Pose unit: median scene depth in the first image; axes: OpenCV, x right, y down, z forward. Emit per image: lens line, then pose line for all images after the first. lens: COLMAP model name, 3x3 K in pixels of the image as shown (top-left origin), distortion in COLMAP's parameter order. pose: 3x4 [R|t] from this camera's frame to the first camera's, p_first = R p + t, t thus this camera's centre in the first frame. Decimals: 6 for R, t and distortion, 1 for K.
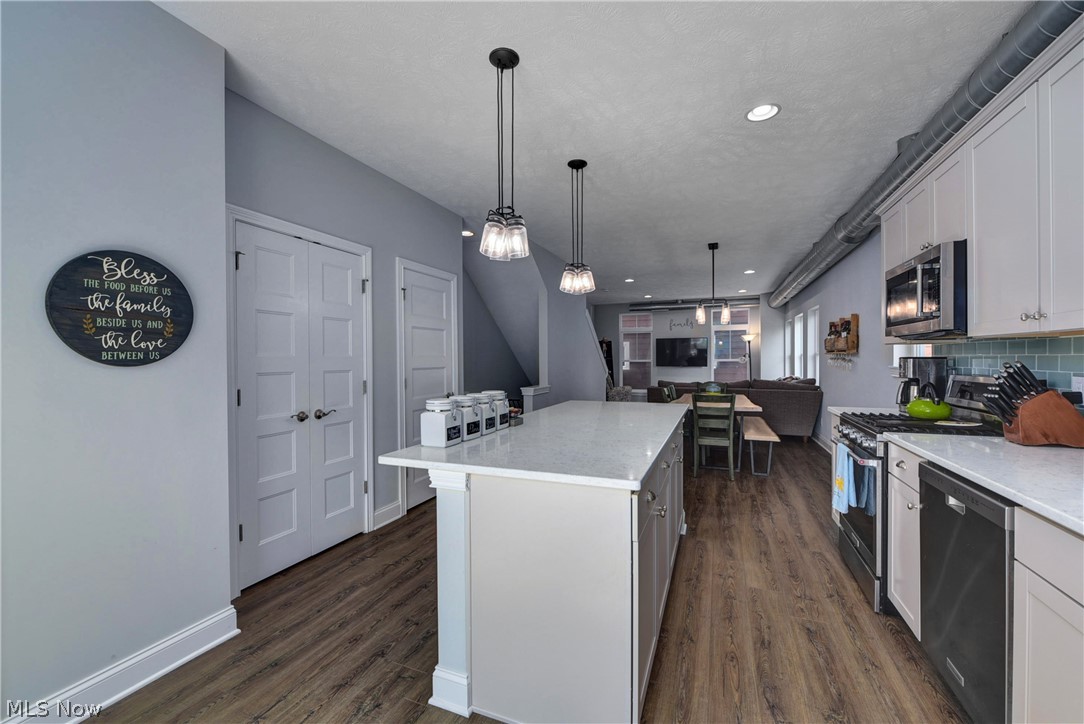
lens RADIAL K [[433.0, 0, 542.0], [0, 433.0, 362.0], [0, 0, 1]] dist [0.000881, 0.000047]
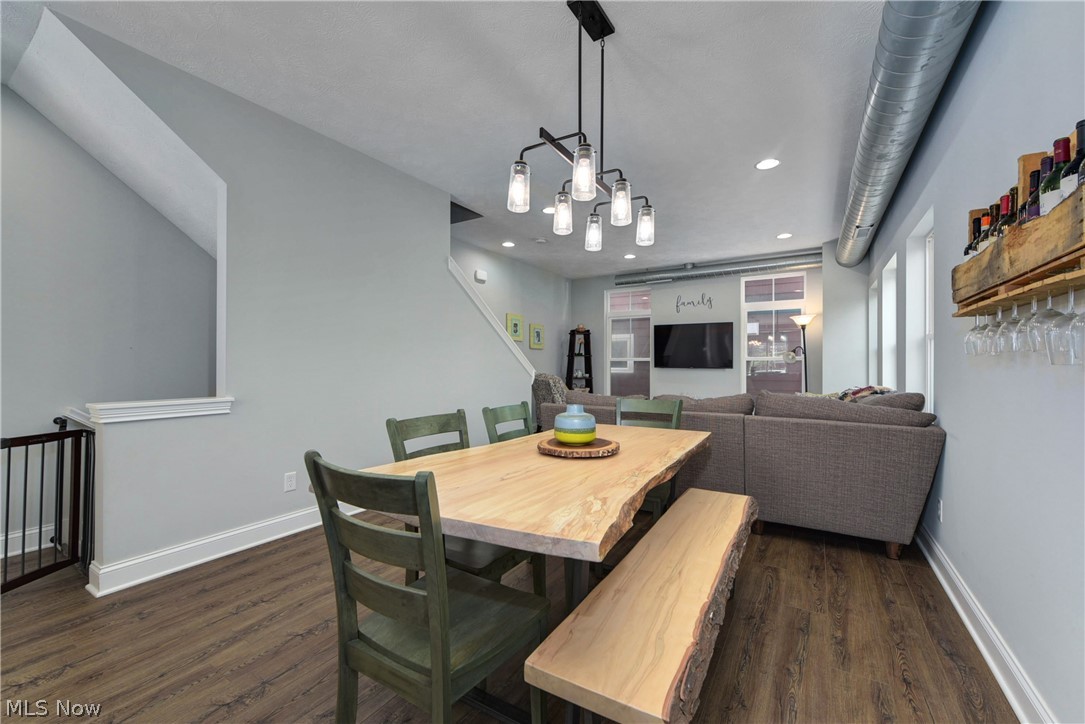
lens RADIAL K [[437.8, 0, 543.2], [0, 437.8, 376.4], [0, 0, 1]] dist [-0.001929, -0.000236]
pose [[0.988523, 0.002467, -0.151048, 0.204407], [0.002142, 0.999537, 0.030344, 0.003364], [0.151053, -0.030319, 0.988061, 0.326013]]
